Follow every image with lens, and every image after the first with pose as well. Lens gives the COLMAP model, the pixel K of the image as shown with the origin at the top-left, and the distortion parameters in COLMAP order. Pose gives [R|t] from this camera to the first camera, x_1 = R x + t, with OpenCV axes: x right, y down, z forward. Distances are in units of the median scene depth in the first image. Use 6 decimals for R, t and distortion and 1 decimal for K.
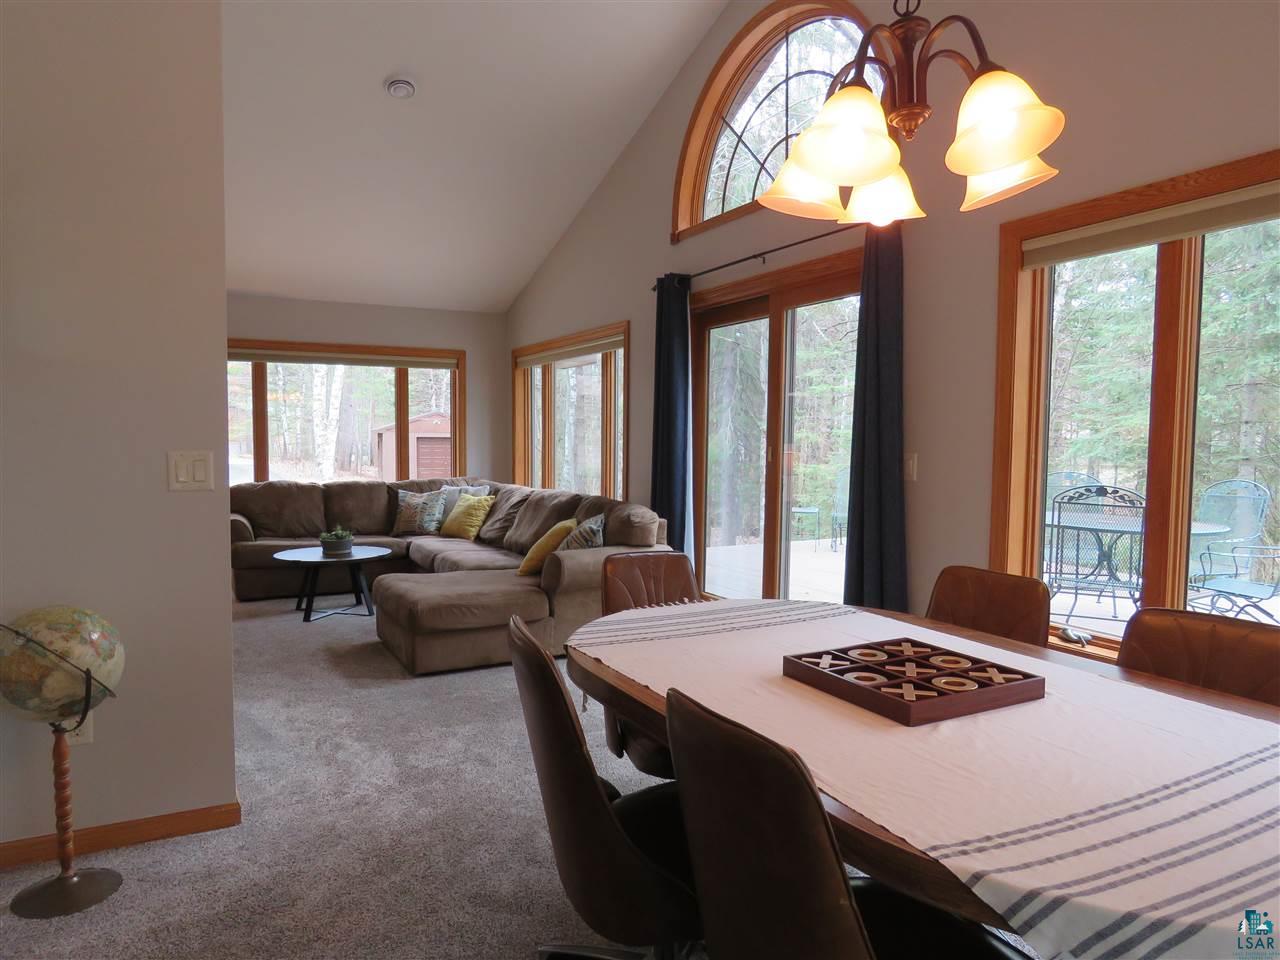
lens RADIAL K [[856.8, 0, 643.8], [0, 856.8, 480.0], [0, 0, 1]] dist [0.010554, 0.003423]
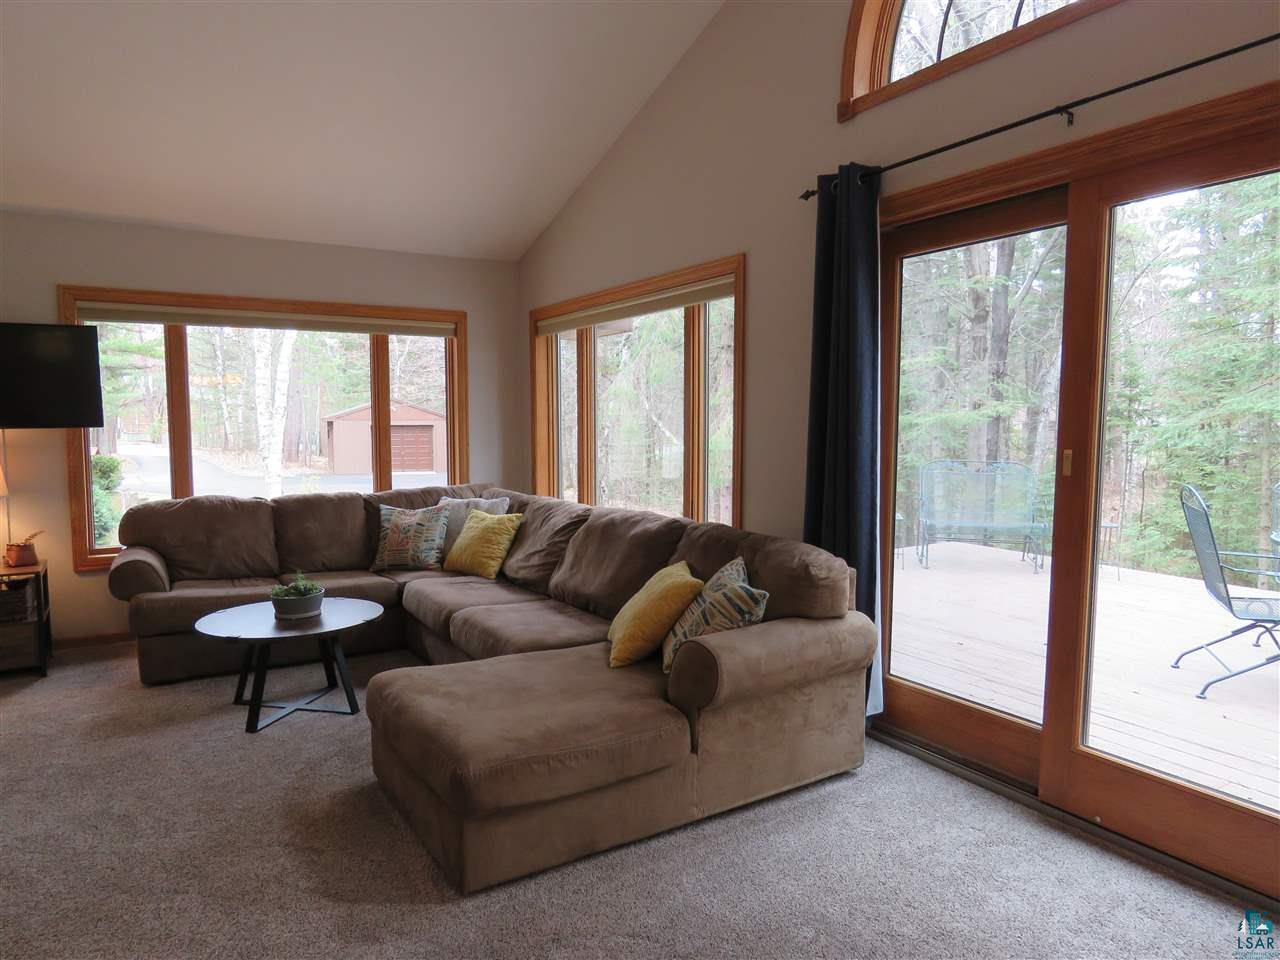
lens RADIAL K [[815.0, 0, 634.0], [0, 815.0, 484.6], [0, 0, 1]] dist [-0.000754, 0.000078]
pose [[0.997882, -0.011502, 0.064026, -0.124970], [0.009787, 0.999586, 0.027041, -0.022781], [-0.064310, -0.026357, 0.997582, 0.327270]]
